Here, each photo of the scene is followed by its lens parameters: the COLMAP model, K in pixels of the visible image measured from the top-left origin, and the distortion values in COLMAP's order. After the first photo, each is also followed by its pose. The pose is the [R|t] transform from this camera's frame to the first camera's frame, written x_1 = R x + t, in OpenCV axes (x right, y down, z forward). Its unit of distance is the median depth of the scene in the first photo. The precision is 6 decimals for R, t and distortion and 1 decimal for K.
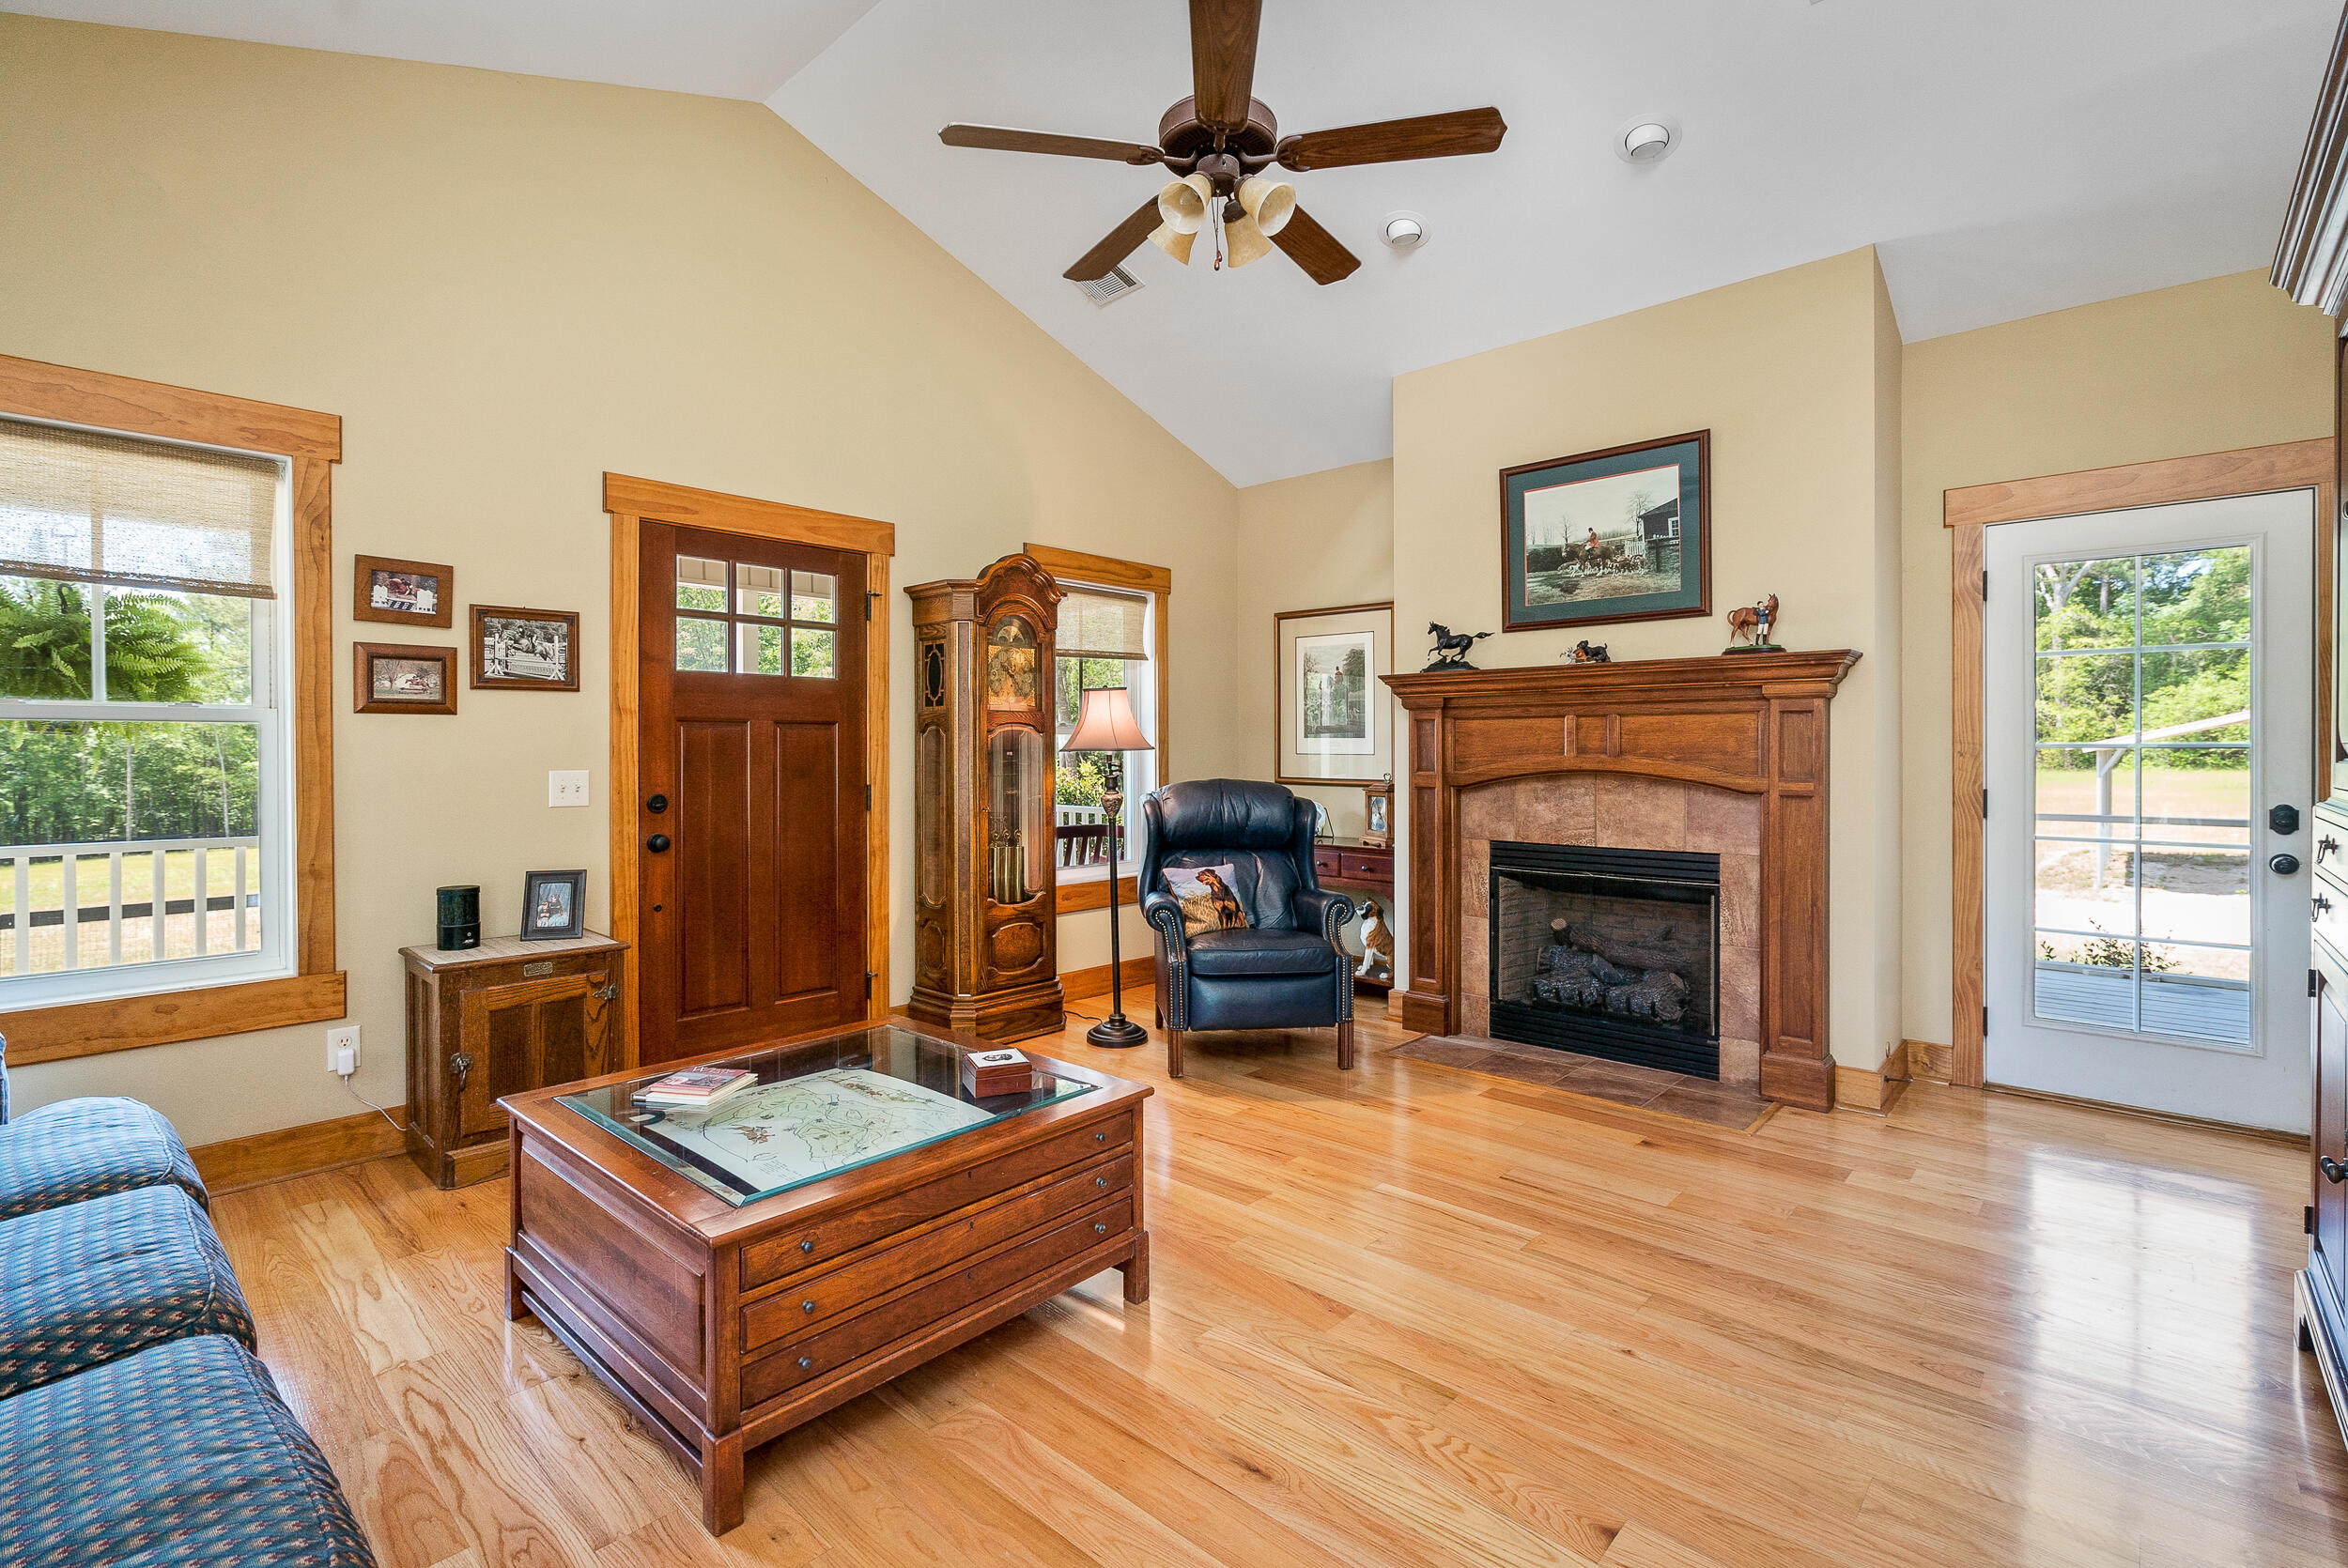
lens RADIAL K [[1082.5, 0, 1169.2], [0, 1082.5, 750.0], [0, 0, 1]] dist [-0.004054, 0.001914]
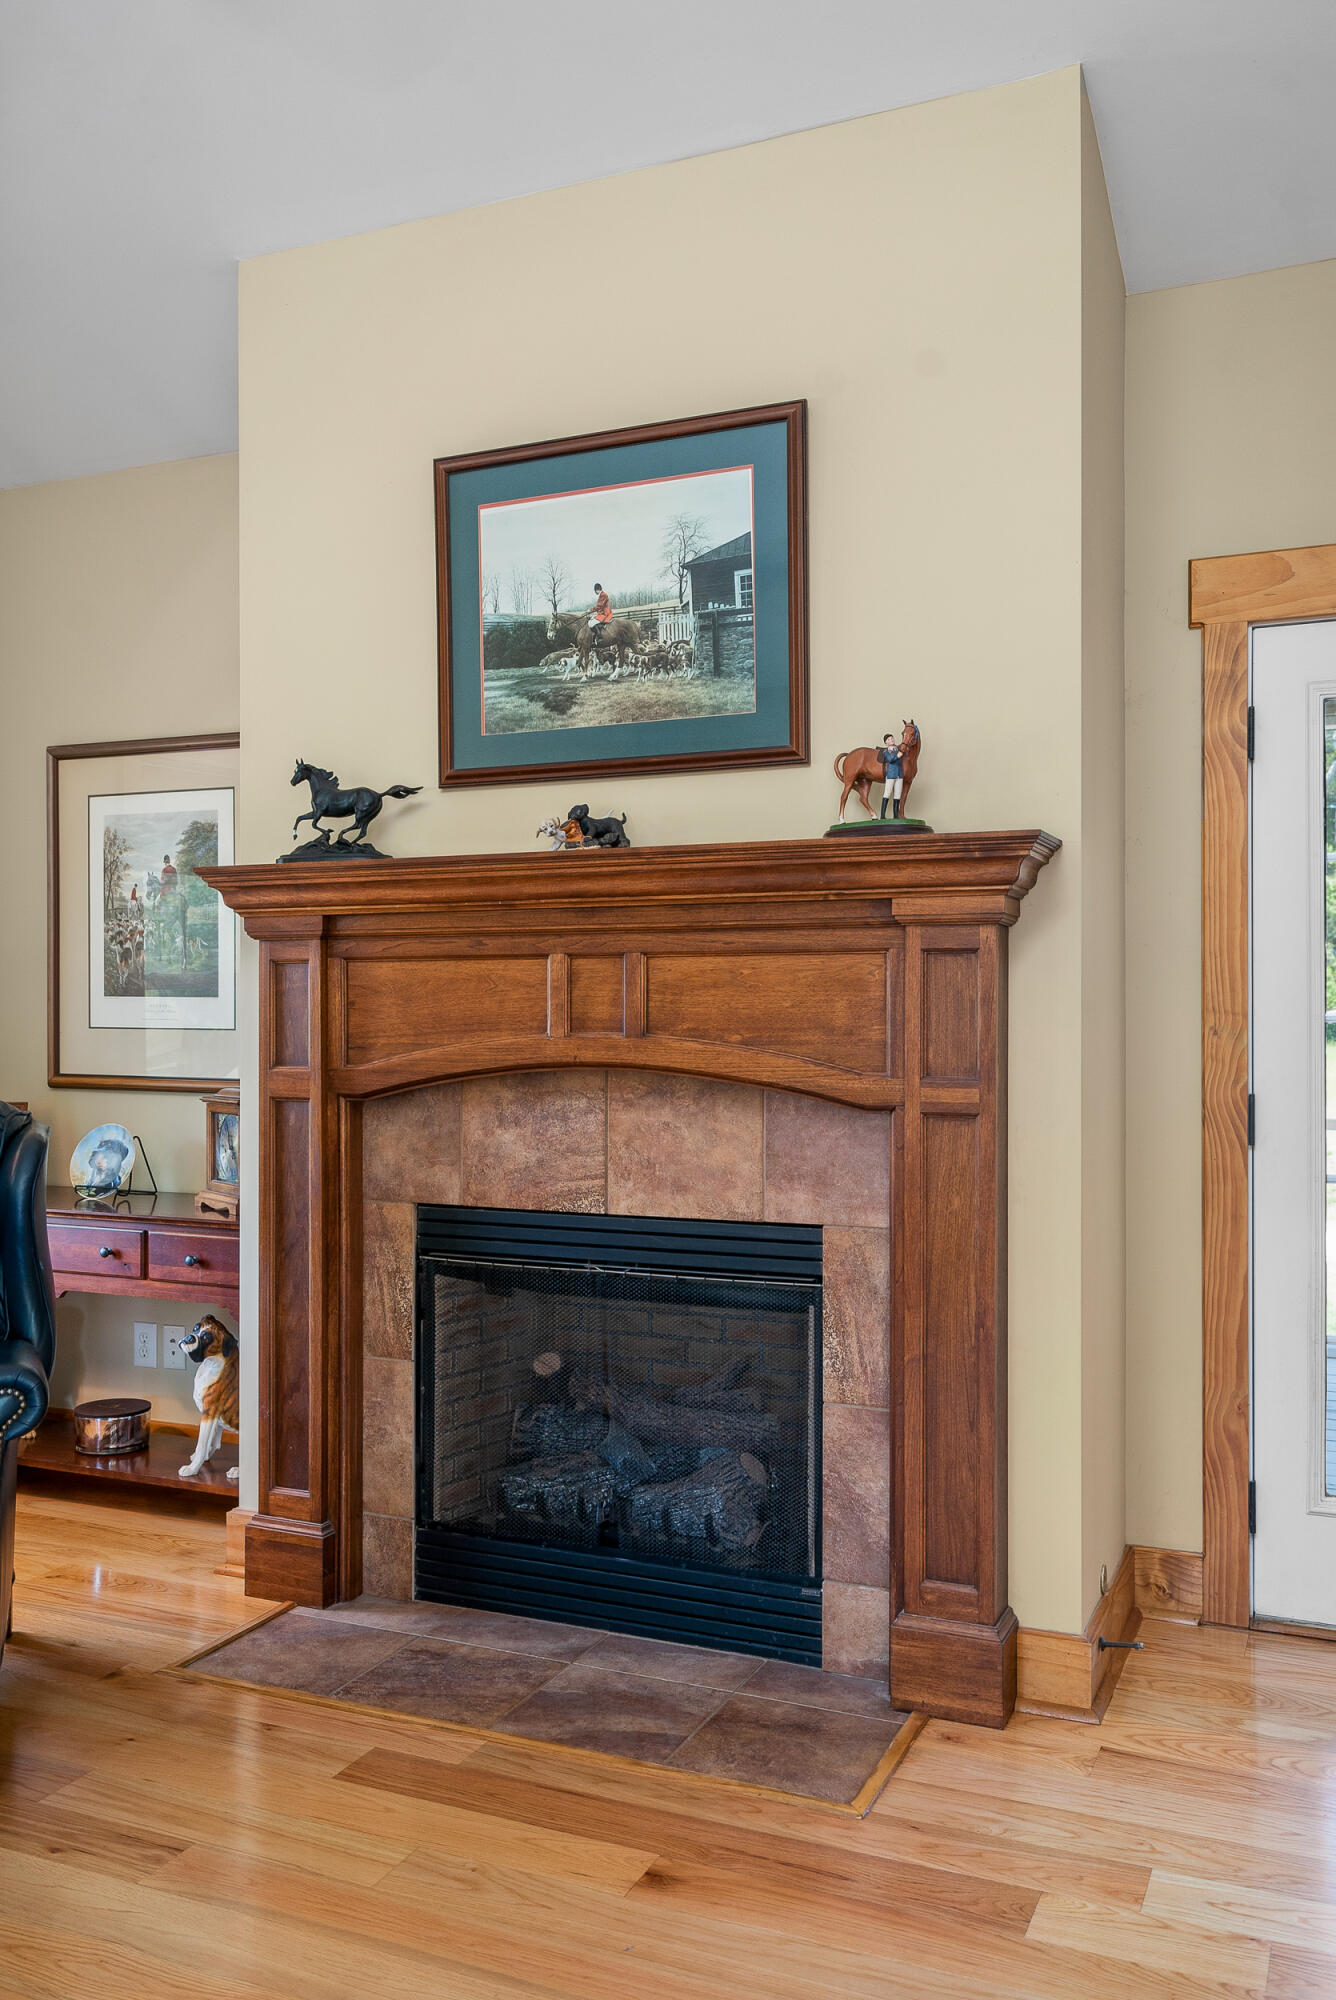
lens RADIAL K [[1637.8, 0, 682.3], [0, 1637.8, 1011.0], [0, 0, 1]] dist [0.012877, -0.009414]
pose [[0.943850, 0.001605, 0.330372, 0.182338], [-0.001260, 0.999998, -0.001259, -0.005003], [-0.330373, 0.000772, 0.943850, 0.276305]]
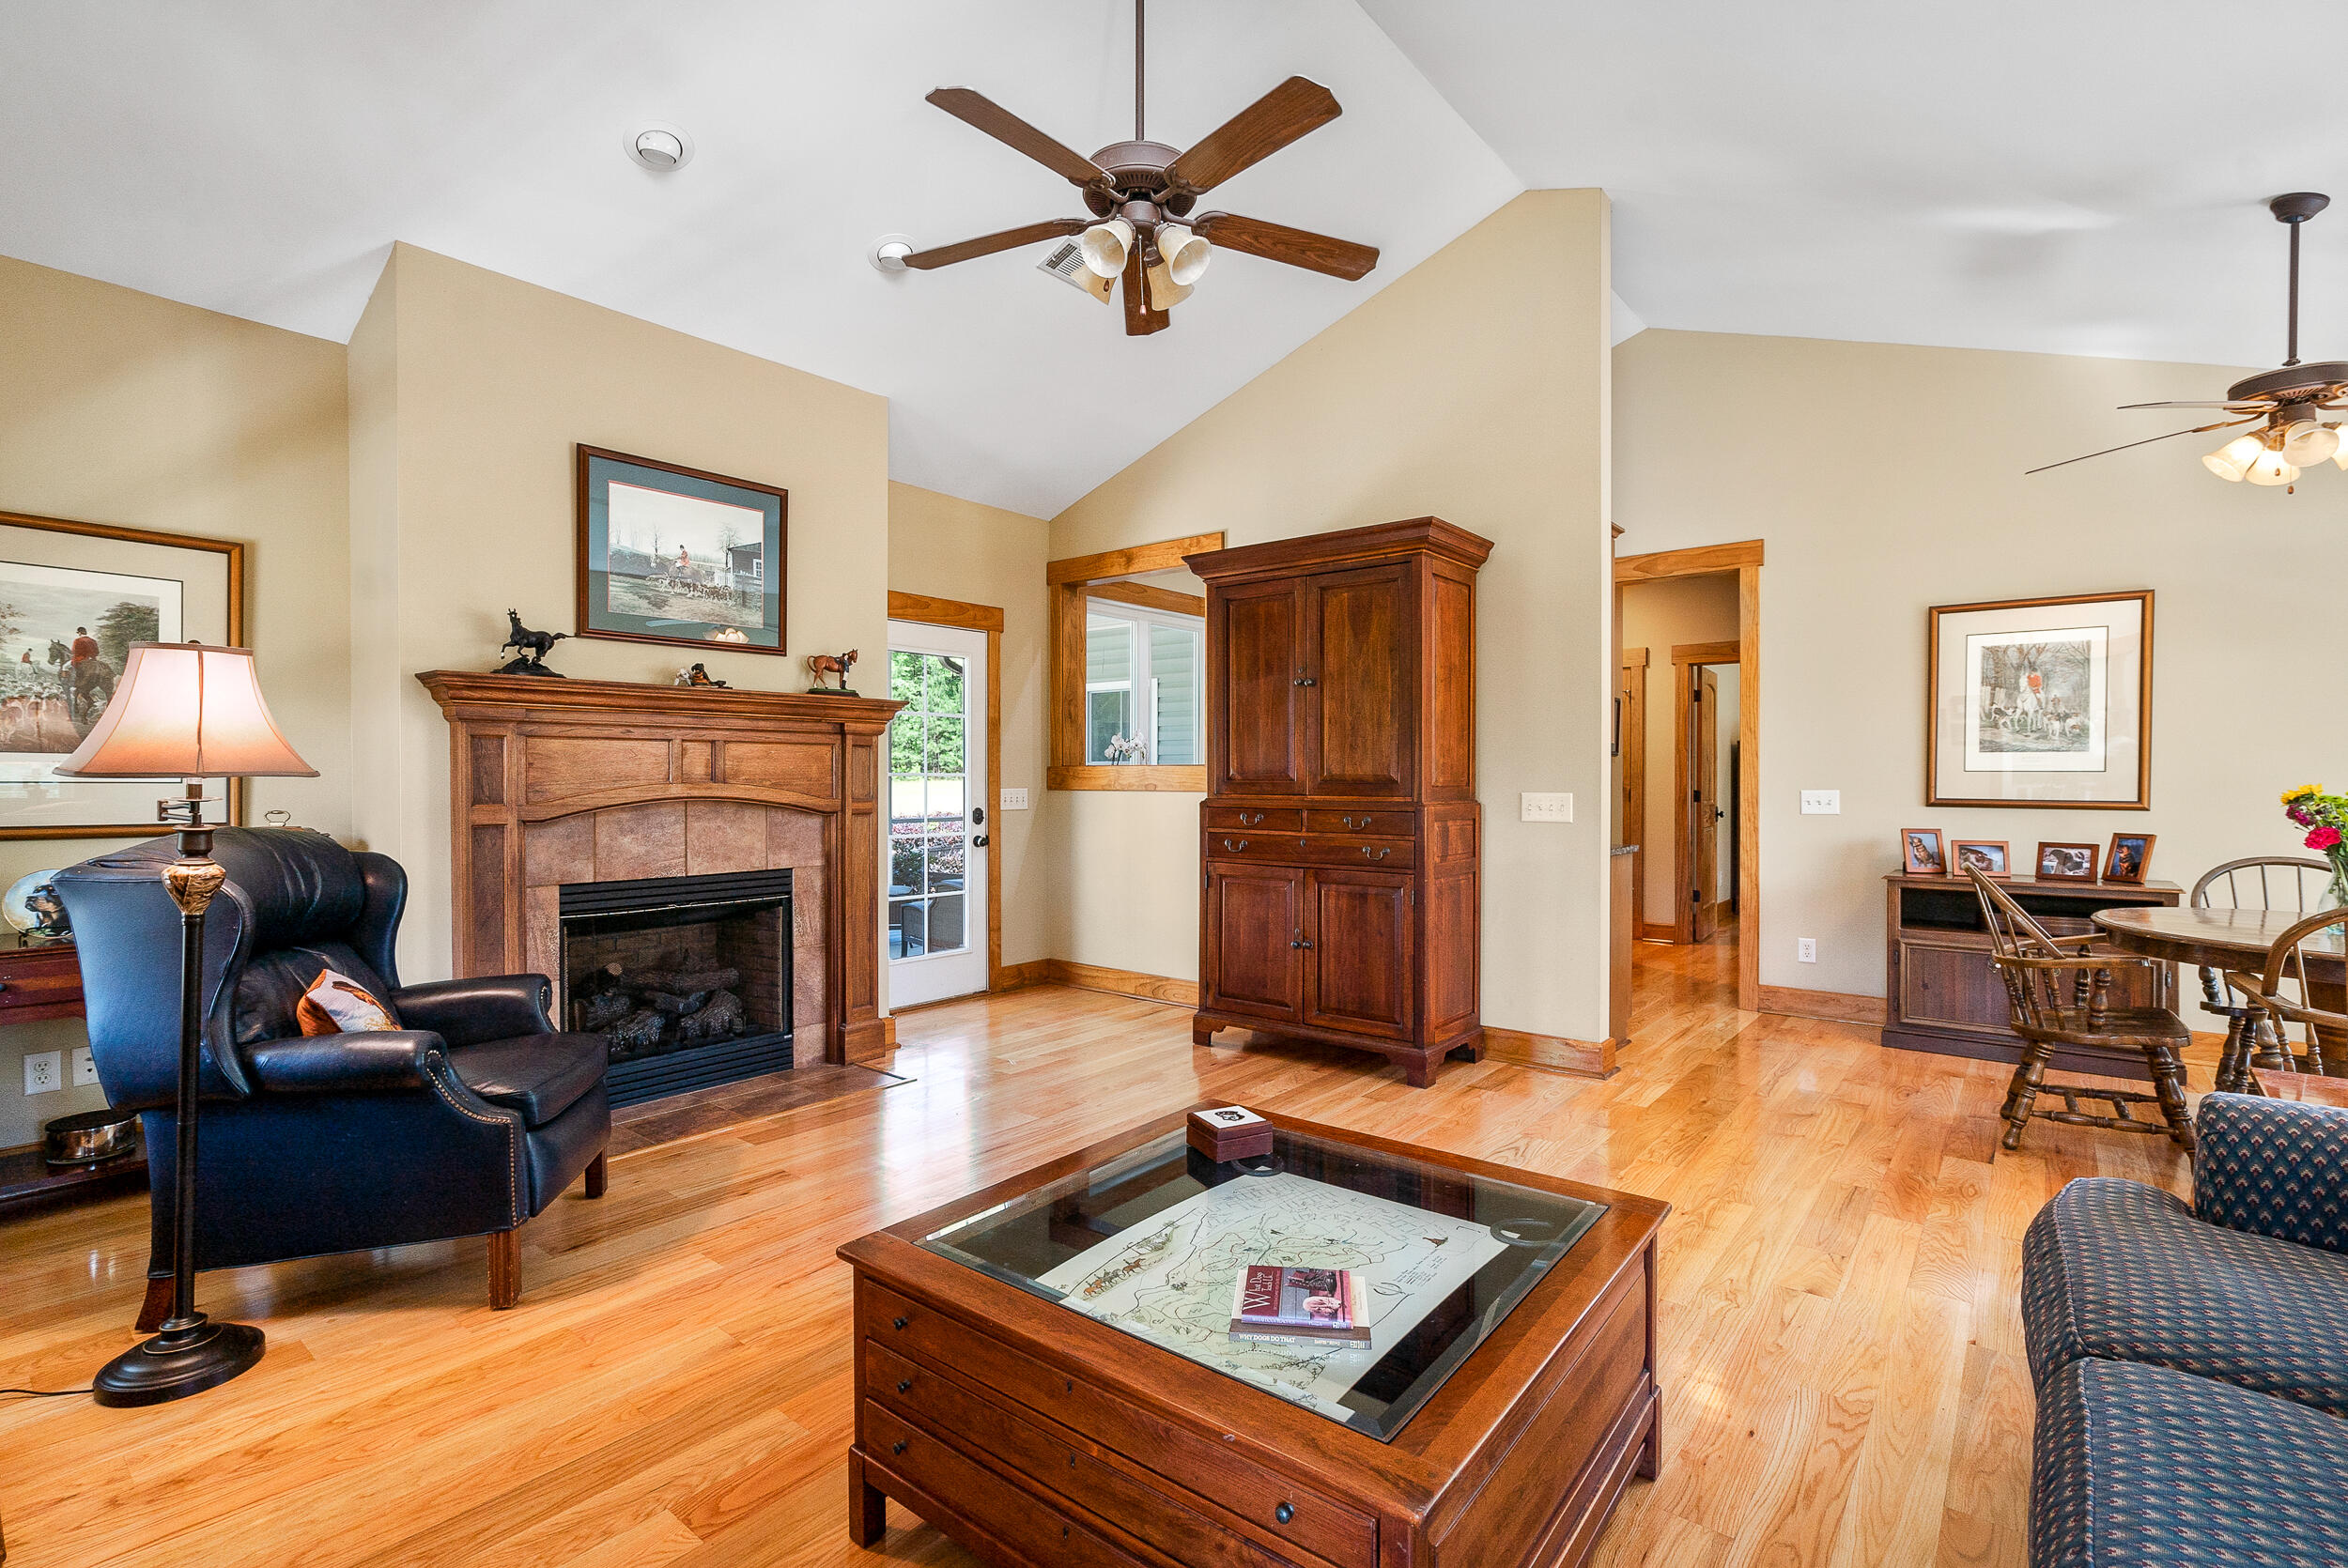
lens RADIAL K [[1082.5, 0, 1167.4], [0, 1082.5, 786.2], [0, 0, 1]] dist [-0.004054, 0.001914]
pose [[-0.071095, -0.007058, 0.997445, -0.630940], [-0.000719, 0.999975, 0.007024, 0.001993], [-0.997469, -0.000218, -0.071099, 0.669365]]
